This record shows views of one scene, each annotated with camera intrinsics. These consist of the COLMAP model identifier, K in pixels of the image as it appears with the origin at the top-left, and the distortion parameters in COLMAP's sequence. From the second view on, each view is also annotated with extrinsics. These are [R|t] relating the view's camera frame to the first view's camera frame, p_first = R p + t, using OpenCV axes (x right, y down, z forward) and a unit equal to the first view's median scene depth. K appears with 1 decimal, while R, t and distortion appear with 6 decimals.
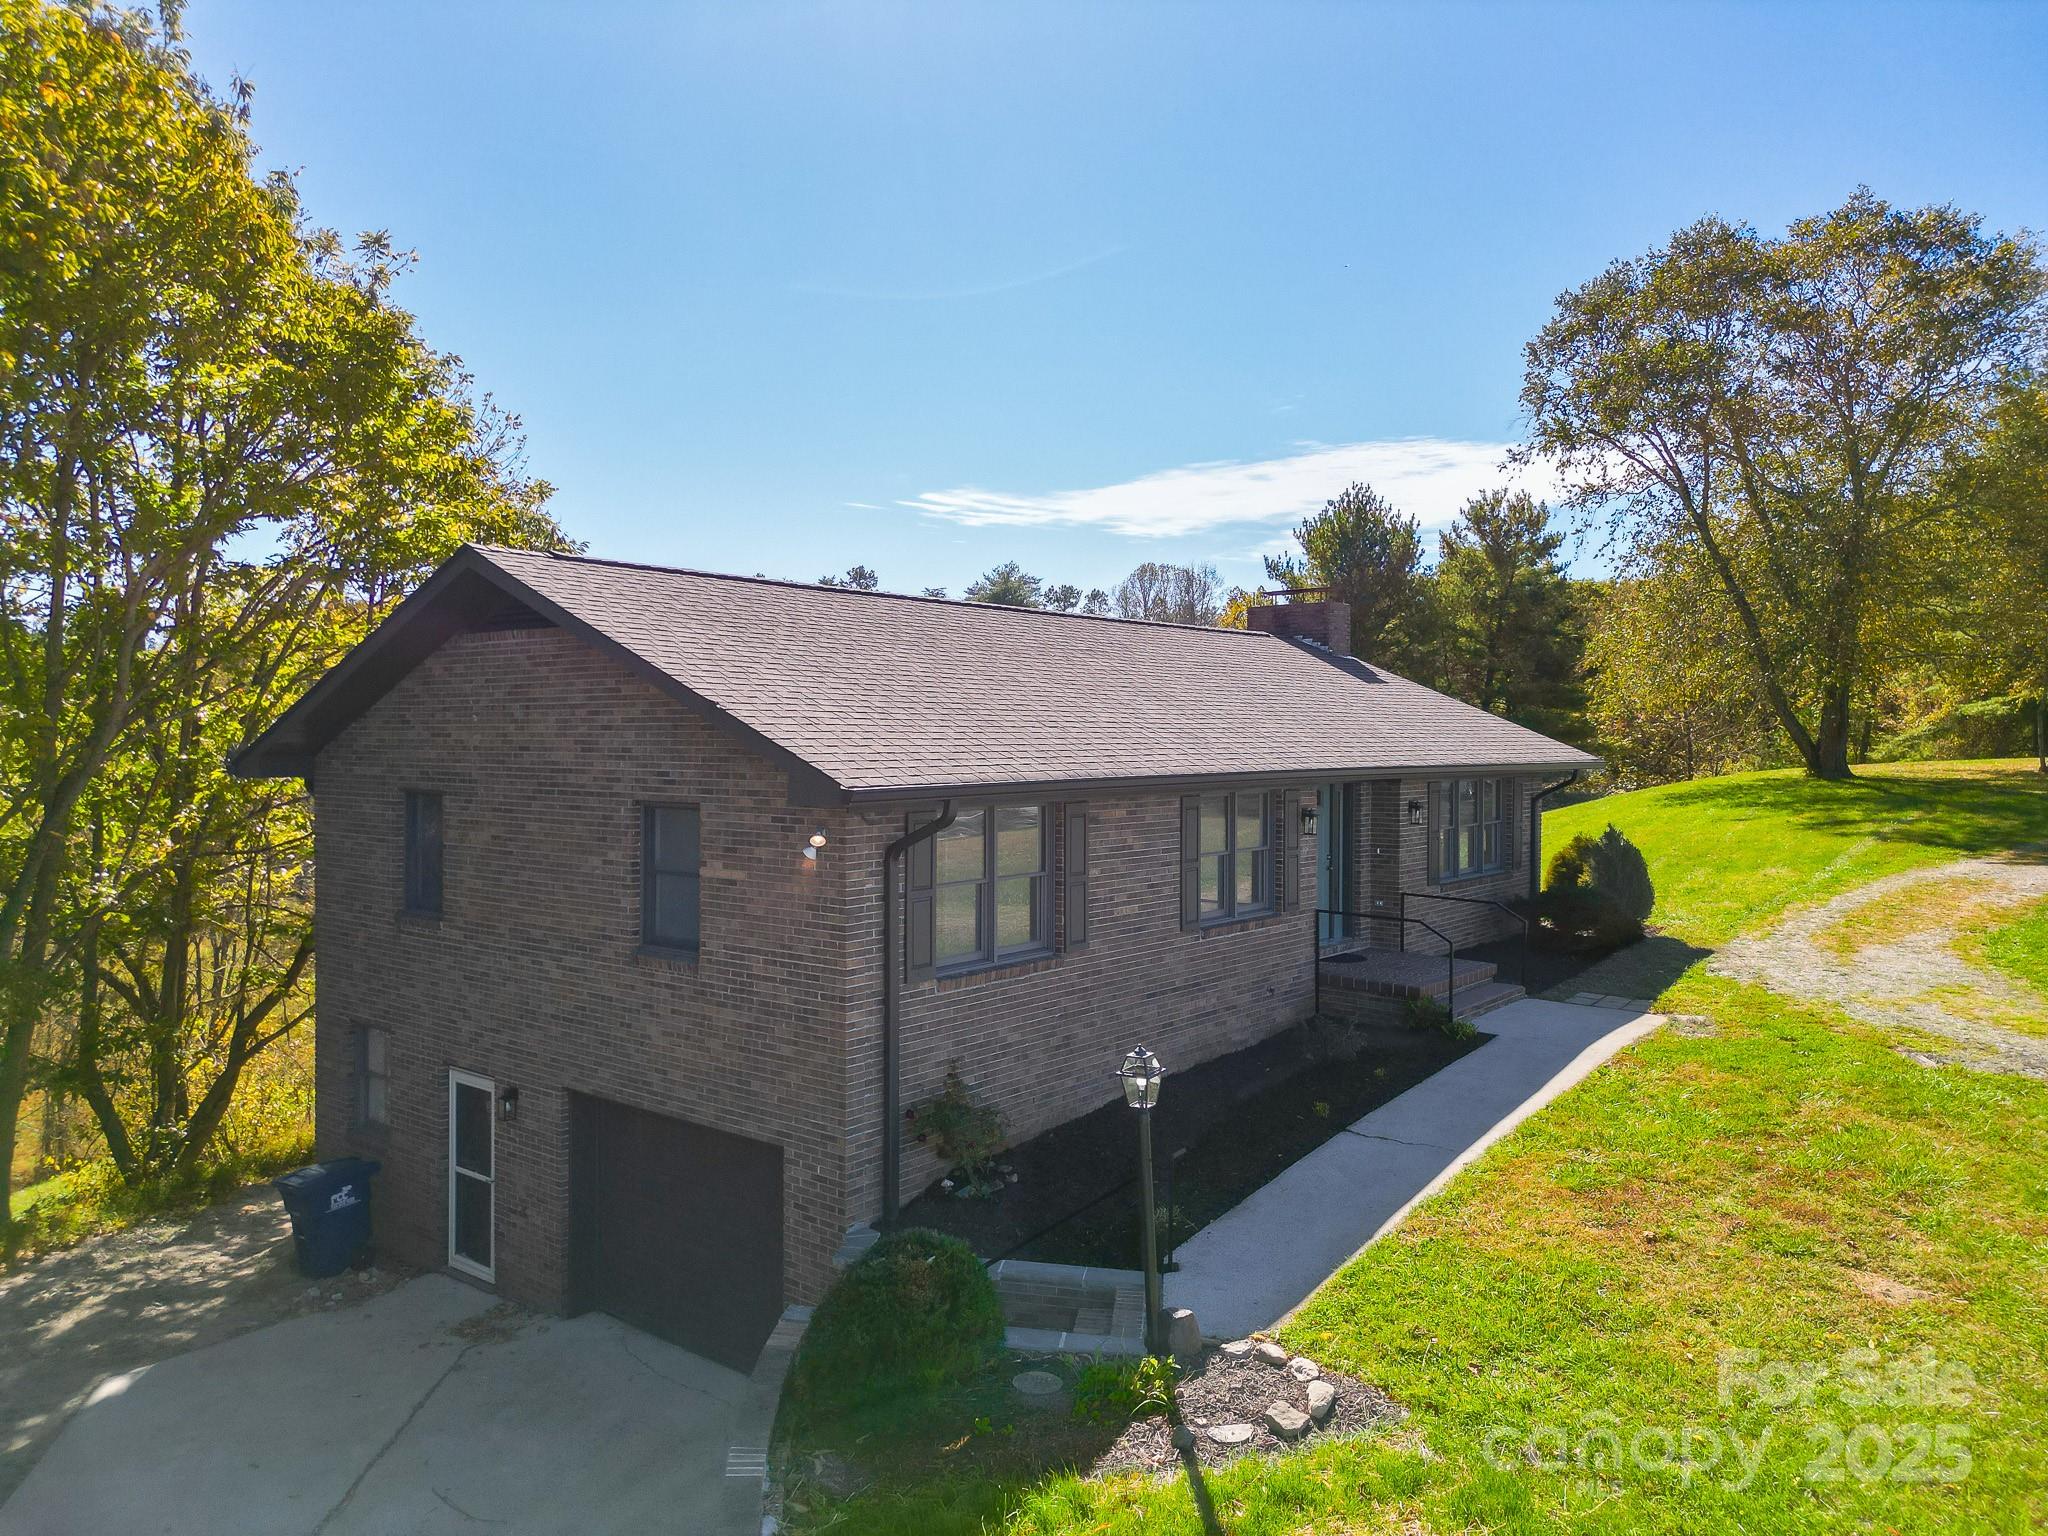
lens RADIAL K [[1427.6, 0, 1024.0], [0, 1427.6, 768.0], [0, 0, 1]] dist [0.048491, -0.034009]
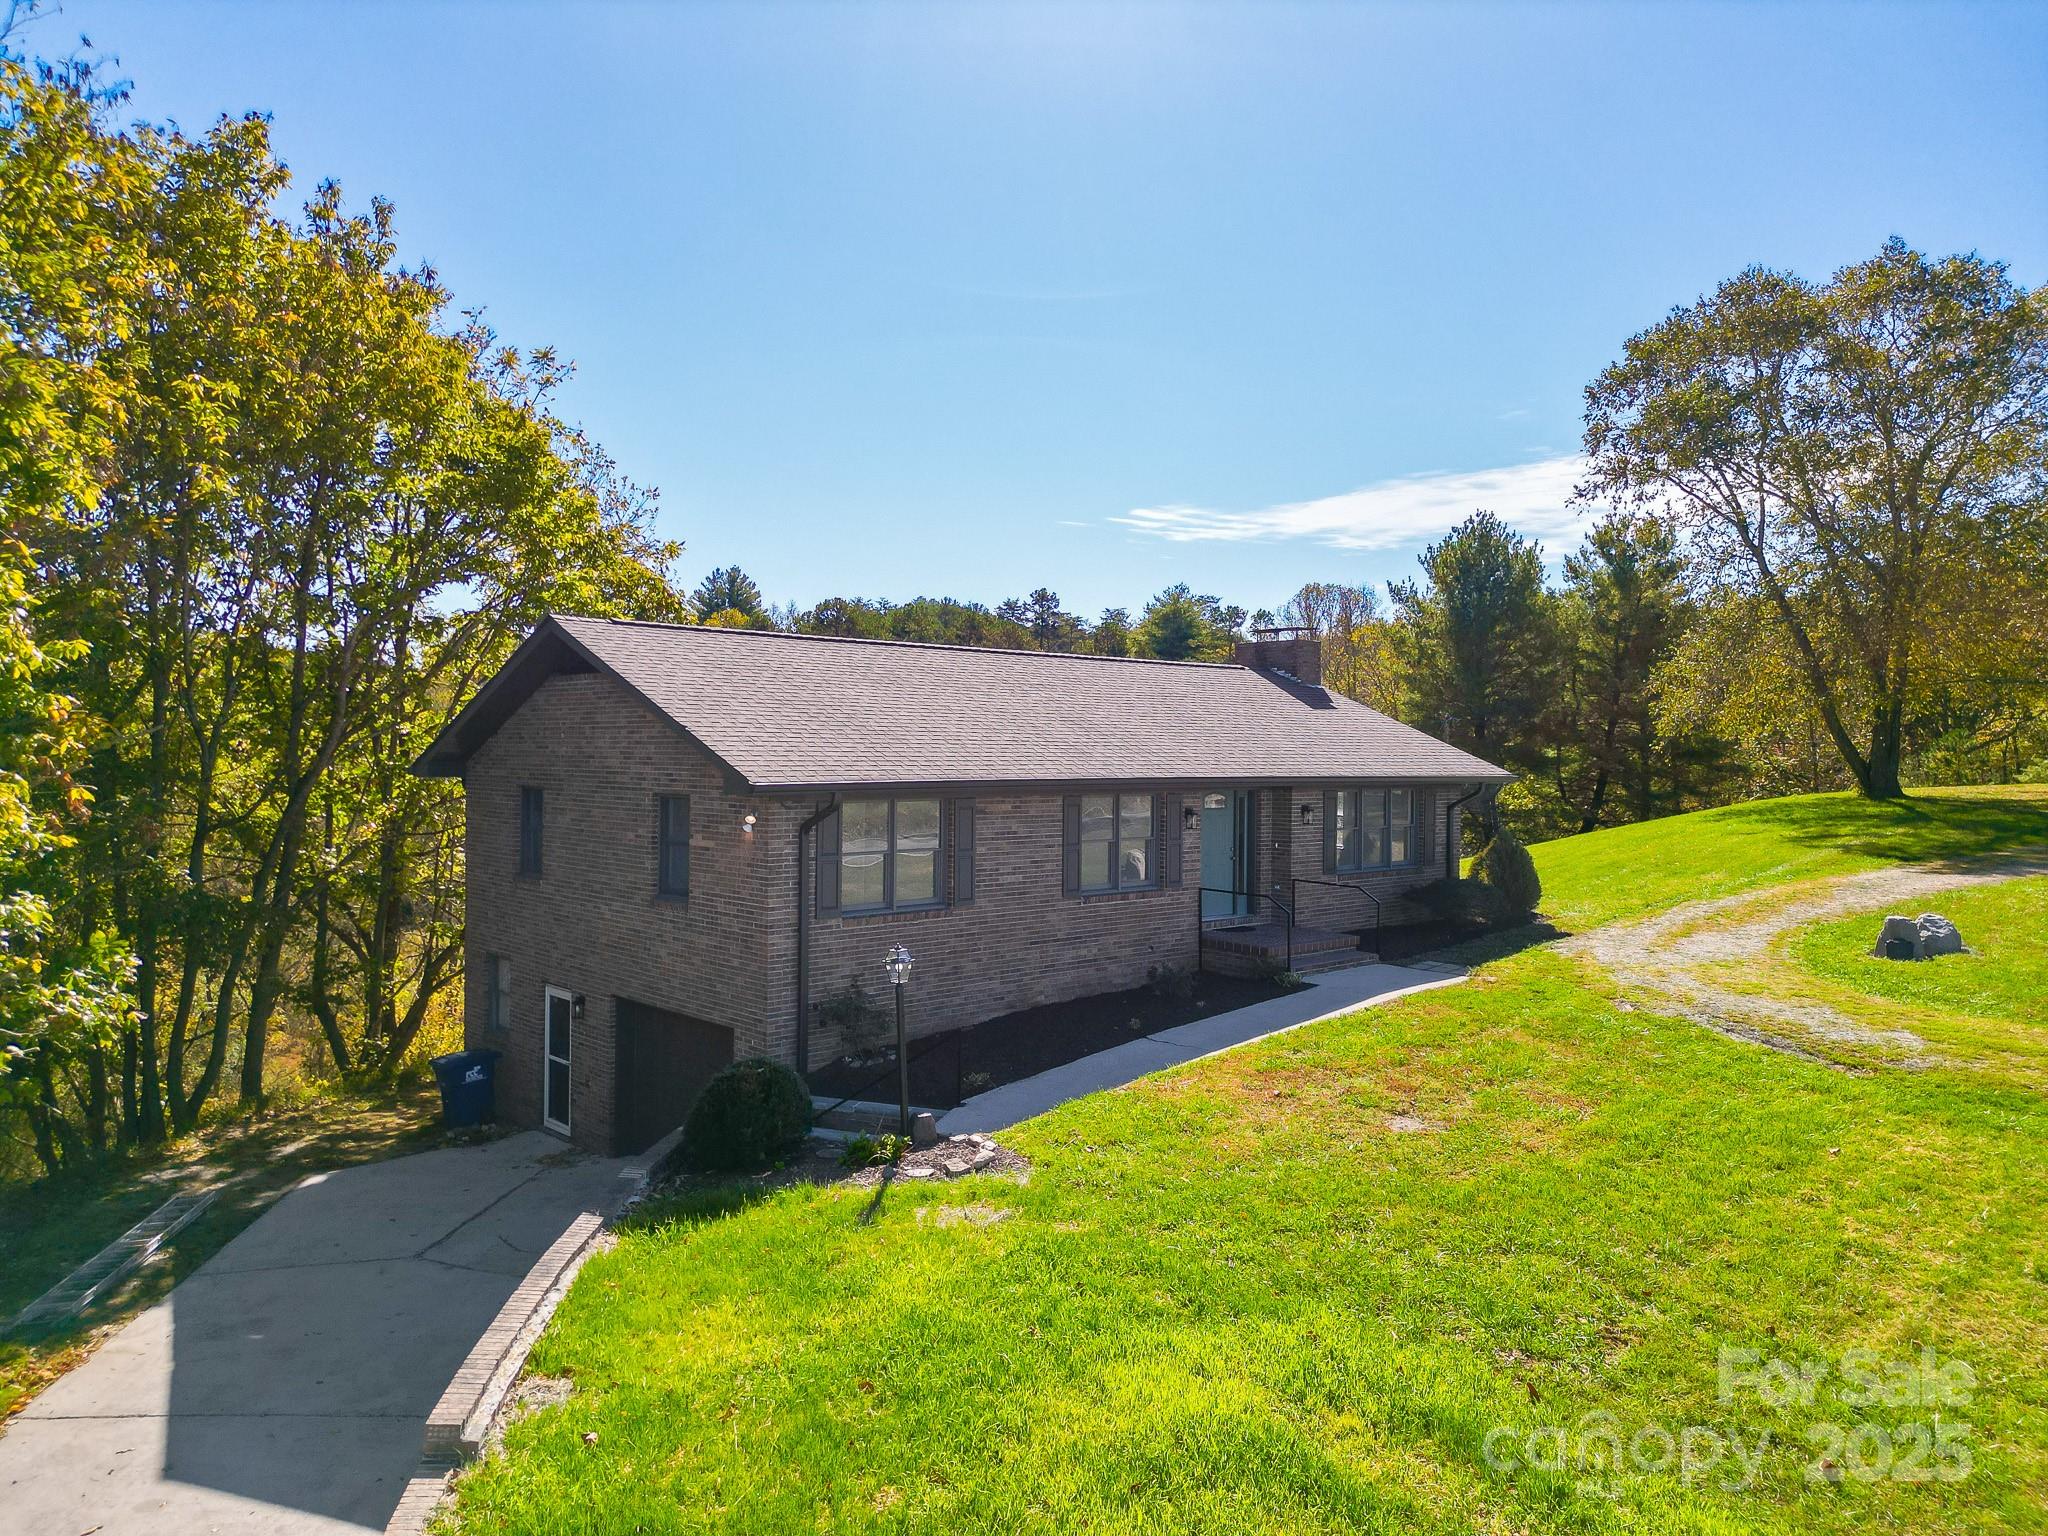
lens RADIAL K [[1407.2, 0, 1023.8], [0, 1407.2, 771.4], [0, 0, 1]] dist [0.043226, -0.024418]
pose [[0.990788, 0.007815, -0.135195, 0.241144], [-0.009012, 0.999925, -0.008250, 0.007576], [0.135120, 0.009393, 0.990785, -0.297898]]
